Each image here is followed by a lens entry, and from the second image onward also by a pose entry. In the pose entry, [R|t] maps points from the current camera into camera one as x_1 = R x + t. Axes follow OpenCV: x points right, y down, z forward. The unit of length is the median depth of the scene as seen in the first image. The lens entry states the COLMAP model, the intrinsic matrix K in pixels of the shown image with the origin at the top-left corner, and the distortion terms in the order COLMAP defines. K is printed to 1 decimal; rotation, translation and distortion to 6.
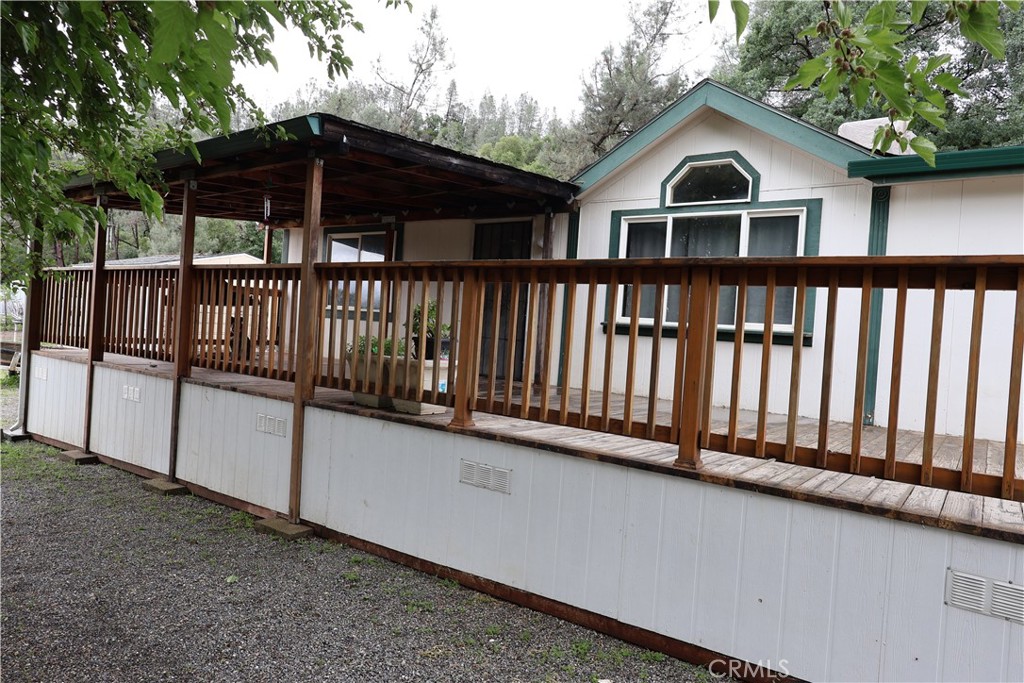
lens RADIAL K [[660.6, 0, 511.9], [0, 660.6, 338.5], [0, 0, 1]] dist [0.001998, 0.005901]
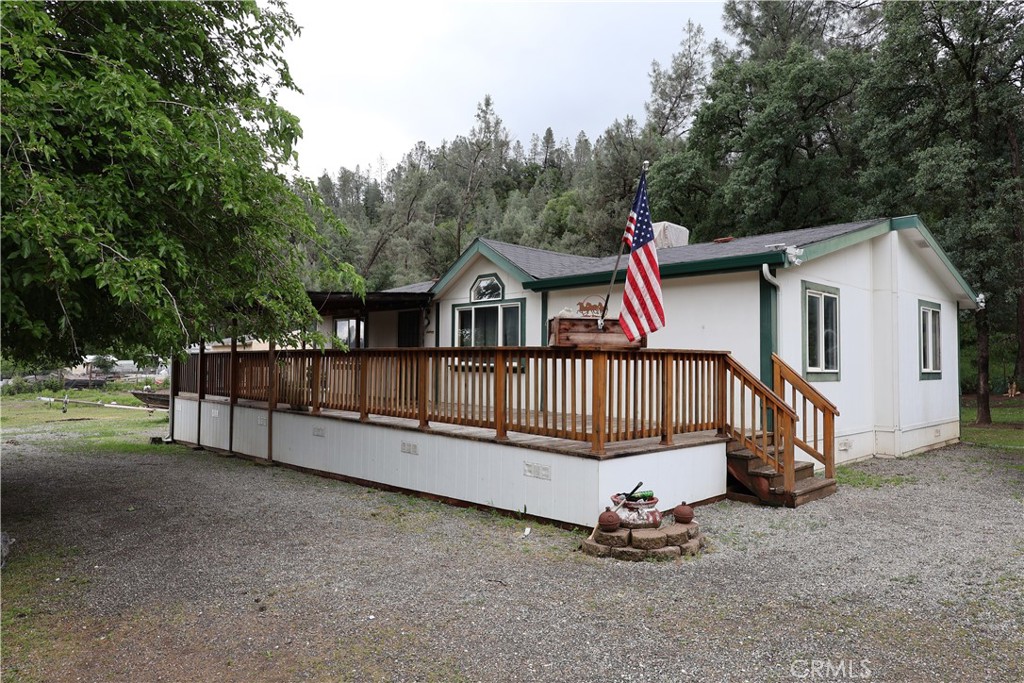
lens RADIAL K [[660.6, 0, 511.9], [0, 660.6, 338.5], [0, 0, 1]] dist [0.001998, 0.005901]
pose [[0.981871, -0.063533, -0.178587, 0.650192], [0.053534, 0.996745, -0.060271, 0.021488], [0.181835, 0.049618, 0.982076, -0.785953]]
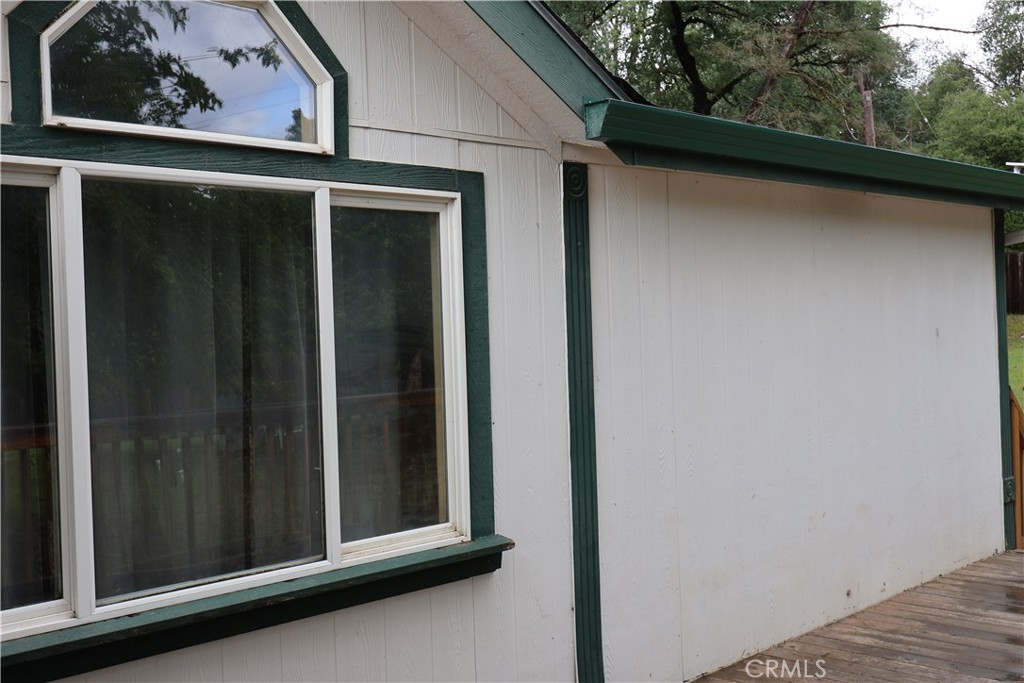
lens RADIAL K [[1151.1, 0, 512.2], [0, 1151.1, 335.2], [0, 0, 1]] dist [-0.000601, -0.014175]
pose [[0.135283, -0.076652, 0.987838, -0.148178], [0.052144, 0.996172, 0.070158, -0.139659], [-0.989434, 0.042019, 0.138762, 0.755791]]
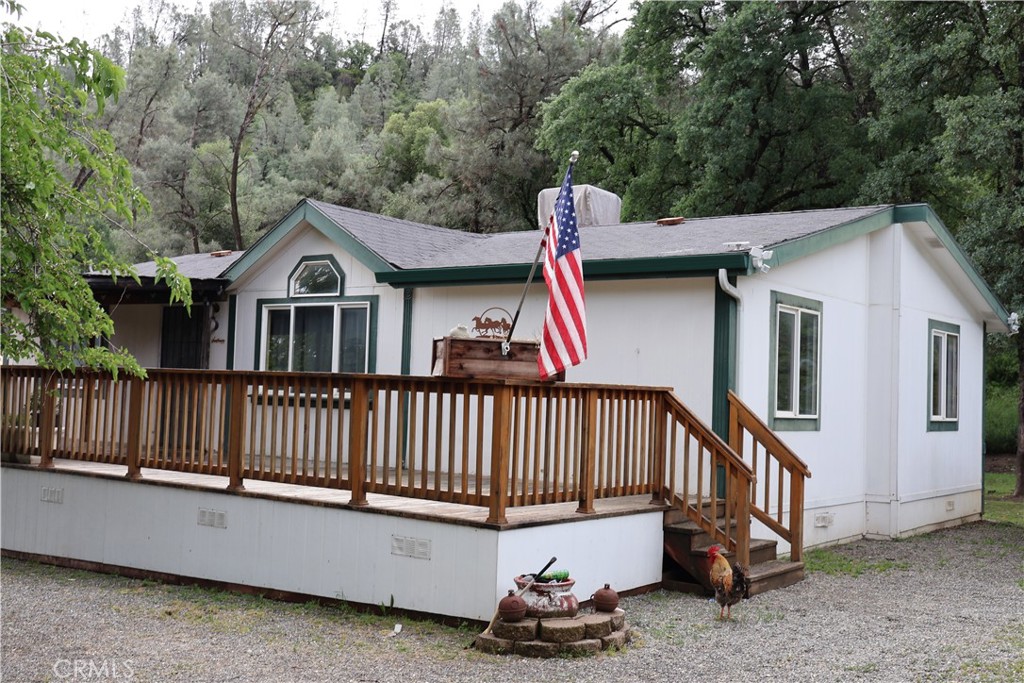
lens RADIAL K [[1151.1, 0, 512.2], [0, 1151.1, 335.2], [0, 0, 1]] dist [-0.000601, -0.014175]
pose [[0.999439, -0.032927, -0.006167, 0.624661], [0.032463, 0.997406, -0.064246, 0.015985], [0.008267, 0.064009, 0.997915, -1.041069]]
